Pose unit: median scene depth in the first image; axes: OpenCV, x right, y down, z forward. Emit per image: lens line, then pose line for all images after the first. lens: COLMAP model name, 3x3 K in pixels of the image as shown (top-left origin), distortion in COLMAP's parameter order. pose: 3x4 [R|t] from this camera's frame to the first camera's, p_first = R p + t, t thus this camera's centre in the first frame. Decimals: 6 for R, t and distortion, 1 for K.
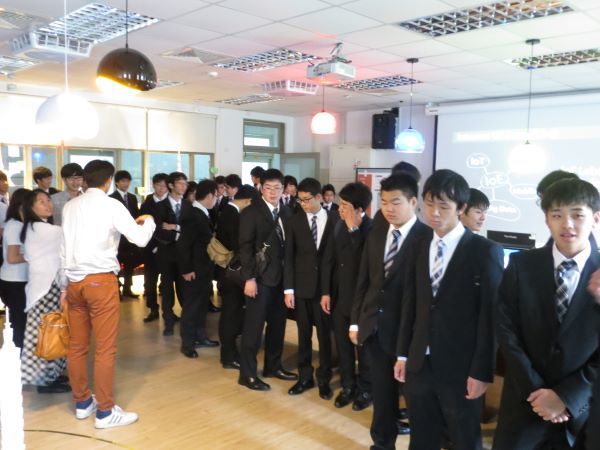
lens RADIAL K [[582.1, 0, 300.0], [0, 582.1, 225.0], [0, 0, 1]] dist [-0.019393, -0.005874]
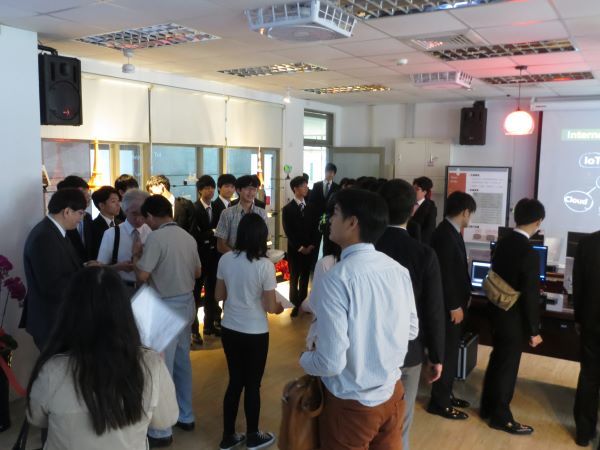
lens RADIAL K [[582.1, 0, 300.0], [0, 582.1, 225.0], [0, 0, 1]] dist [-0.019393, -0.005874]
pose [[0.966240, -0.033217, 0.255495, -0.372919], [0.024918, 0.999054, 0.035652, -0.042699], [-0.256437, -0.028081, 0.966153, 0.161315]]
